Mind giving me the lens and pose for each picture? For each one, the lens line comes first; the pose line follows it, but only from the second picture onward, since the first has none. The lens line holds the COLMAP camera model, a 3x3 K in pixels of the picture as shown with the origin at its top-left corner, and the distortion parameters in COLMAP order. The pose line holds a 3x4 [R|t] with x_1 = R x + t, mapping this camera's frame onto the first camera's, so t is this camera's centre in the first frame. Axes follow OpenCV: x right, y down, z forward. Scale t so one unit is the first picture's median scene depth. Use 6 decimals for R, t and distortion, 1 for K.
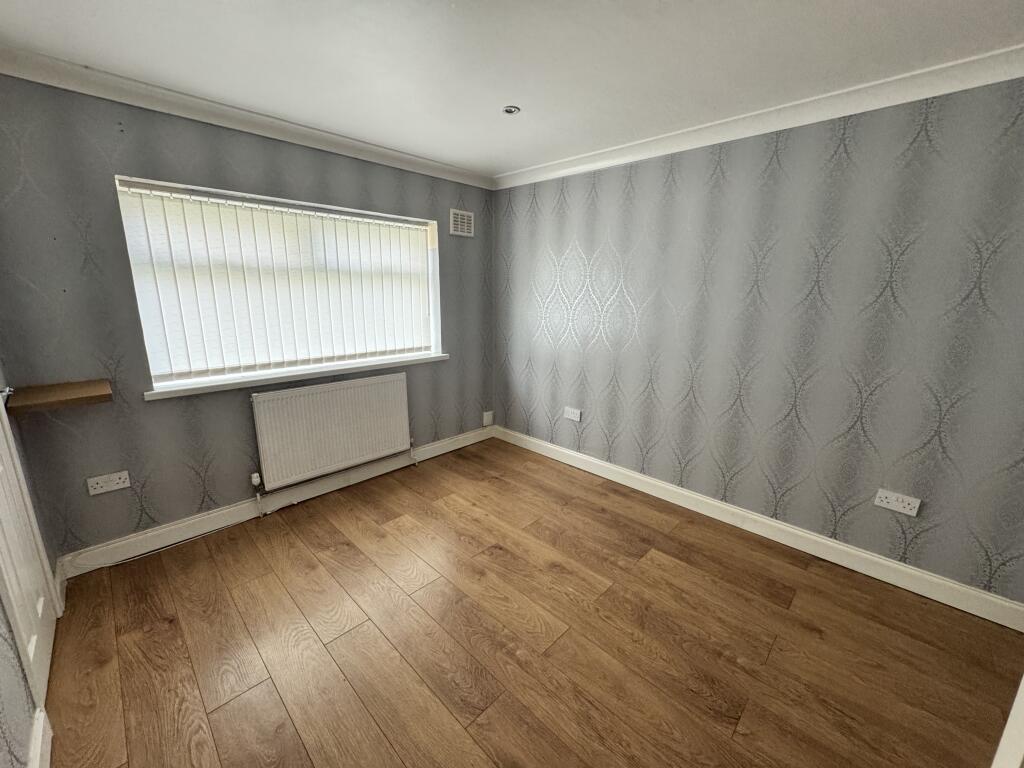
lens RADIAL K [[413.6, 0, 508.4], [0, 413.6, 383.3], [0, 0, 1]] dist [-0.004618, -0.000159]
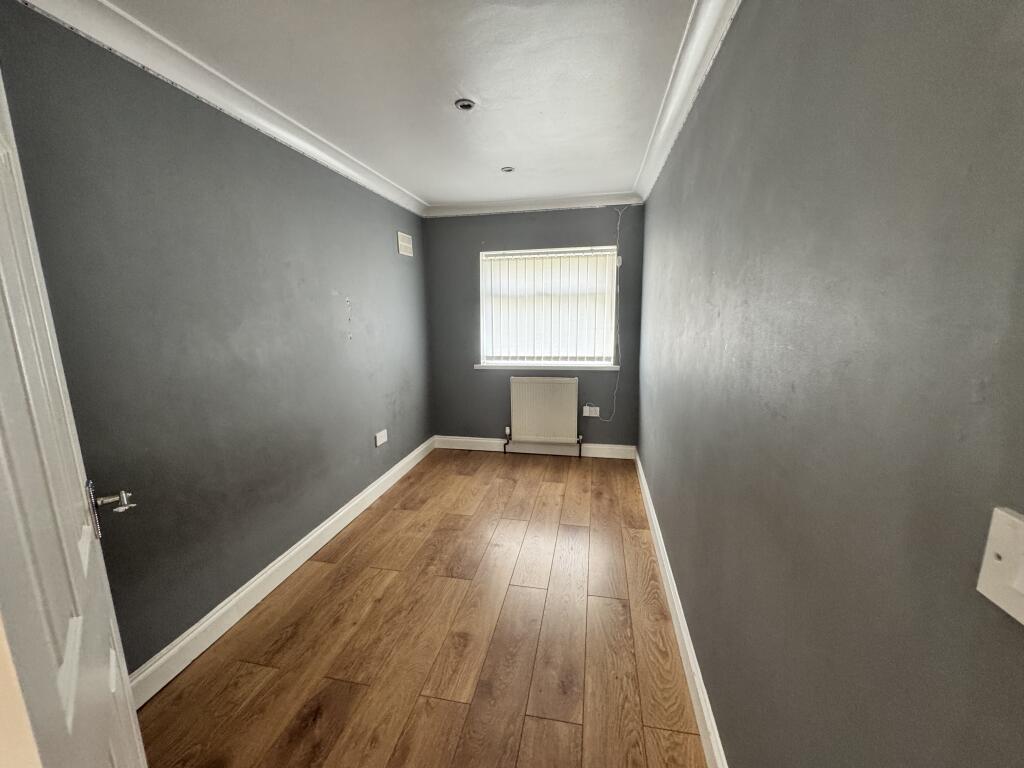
lens RADIAL K [[413.6, 0, 509.2], [0, 413.6, 383.3], [0, 0, 1]] dist [-0.004618, -0.000159]
pose [[0.406851, 0.154394, -0.900353, 0.835957], [-0.203940, 0.976089, 0.075225, -0.062797], [0.890438, 0.153013, 0.428610, 0.354030]]
